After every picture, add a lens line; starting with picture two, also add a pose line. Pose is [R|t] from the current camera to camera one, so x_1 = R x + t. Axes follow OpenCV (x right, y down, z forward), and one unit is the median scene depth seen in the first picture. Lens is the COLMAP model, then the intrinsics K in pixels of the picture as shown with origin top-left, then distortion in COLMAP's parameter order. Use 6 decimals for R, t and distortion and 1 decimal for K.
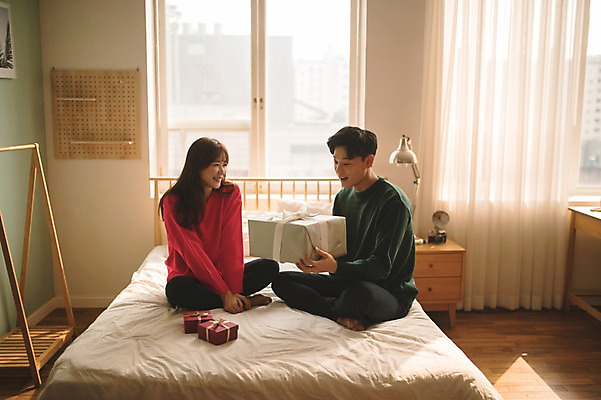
lens RADIAL K [[596.9, 0, 298.6], [0, 596.9, 206.2], [0, 0, 1]] dist [-0.021957, 0.000000]
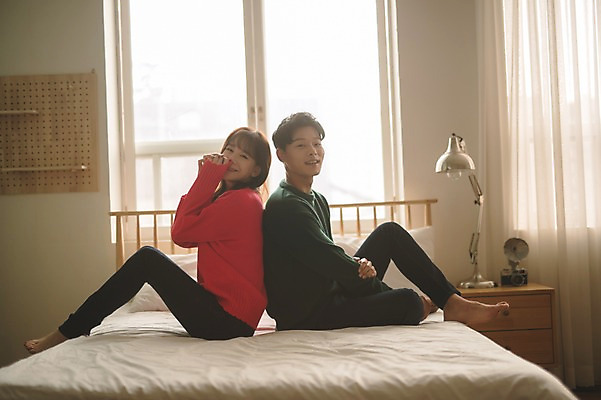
lens RADIAL K [[868.1, 0, 297.3], [0, 868.1, 201.1], [0, 0, 1]] dist [0.036801, 0.000000]
pose [[0.997732, -0.047087, -0.048103, 0.031318], [0.038458, 0.985250, -0.166744, 0.124219], [0.055245, 0.164516, 0.984826, -0.038266]]
